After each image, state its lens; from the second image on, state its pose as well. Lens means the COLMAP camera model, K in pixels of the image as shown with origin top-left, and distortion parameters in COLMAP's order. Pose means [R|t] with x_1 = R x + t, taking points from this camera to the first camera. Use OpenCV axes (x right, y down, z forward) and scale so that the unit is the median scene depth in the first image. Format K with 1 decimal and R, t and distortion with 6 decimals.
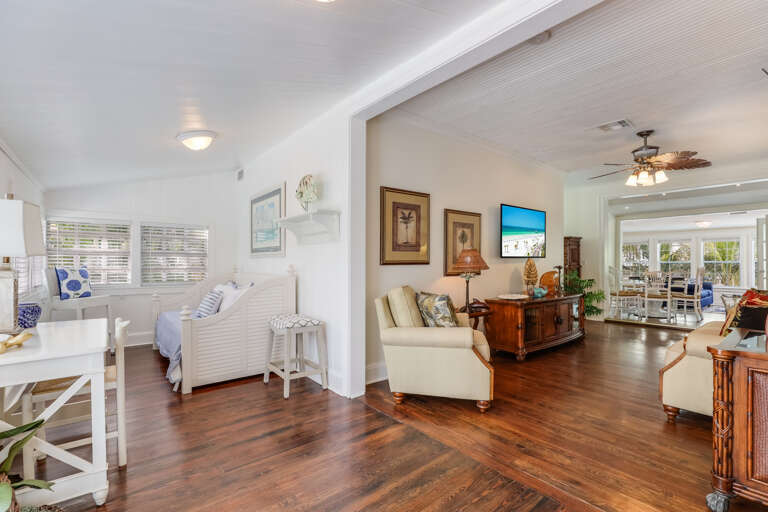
lens RADIAL K [[348.2, 0, 384.0], [0, 348.2, 256.0], [0, 0, 1]] dist [-0.004094, -0.000186]
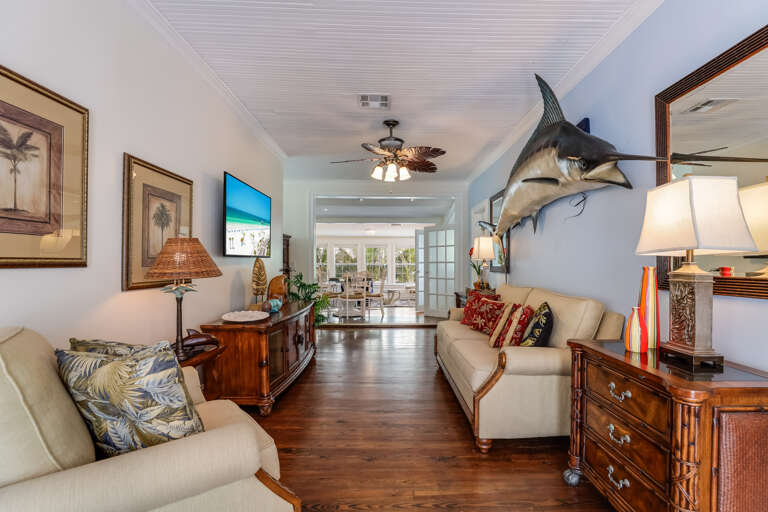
lens RADIAL K [[351.9, 0, 386.8], [0, 351.9, 264.0], [0, 0, 1]] dist [-0.007323, 0.000084]
pose [[0.620832, 0.002816, 0.783939, 0.018057], [-0.016301, 0.999824, 0.009319, 0.009492], [-0.783774, -0.018565, 0.620768, 0.413555]]
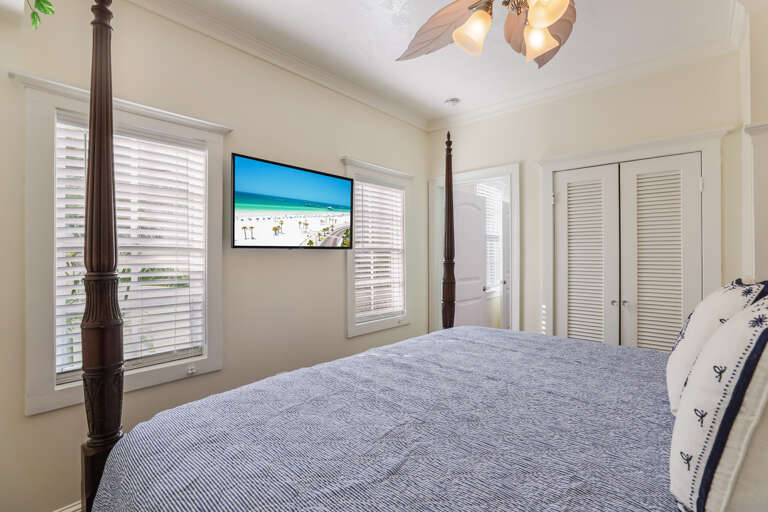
lens RADIAL K [[346.0, 0, 401.9], [0, 346.0, 256.5], [0, 0, 1]] dist [-0.000460, -0.000020]
pose [[0.981025, -0.003009, 0.193857, 0.565727], [-0.000200, 0.999863, 0.016528, 0.011583], [-0.193880, -0.016253, 0.980891, 0.431929]]
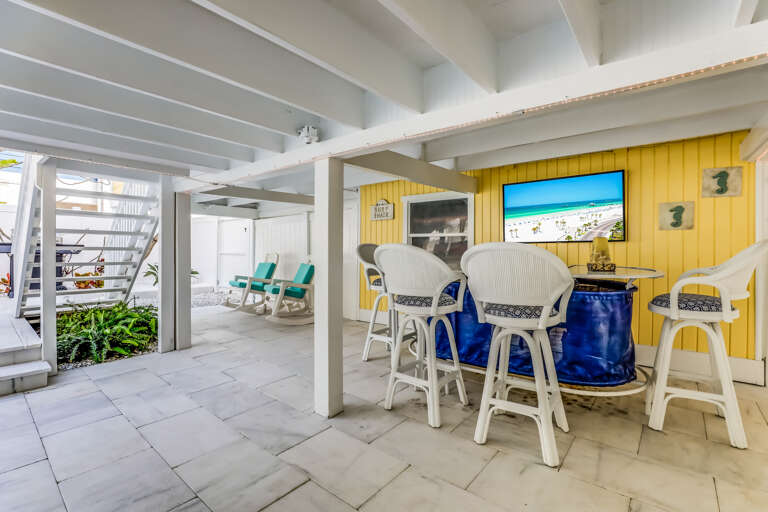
lens RADIAL K [[348.2, 0, 384.0], [0, 348.2, 256.0], [0, 0, 1]] dist [-0.004094, -0.000186]
pose [[0.209835, 0.014132, -0.977635, 1.314814], [0.013706, 0.999755, 0.017394, 0.019142], [0.977641, -0.017050, 0.209590, 0.565585]]
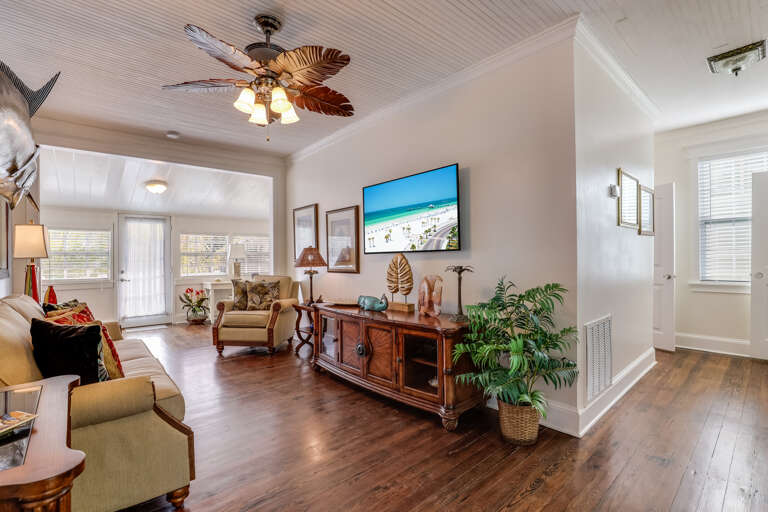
lens RADIAL K [[348.2, 0, 384.0], [0, 348.2, 256.0], [0, 0, 1]] dist [-0.004094, -0.000186]
pose [[0.049251, -0.010707, -0.998729, 1.283474], [0.015512, 0.999830, -0.009954, 0.020429], [0.998666, -0.015002, 0.049409, 1.135697]]
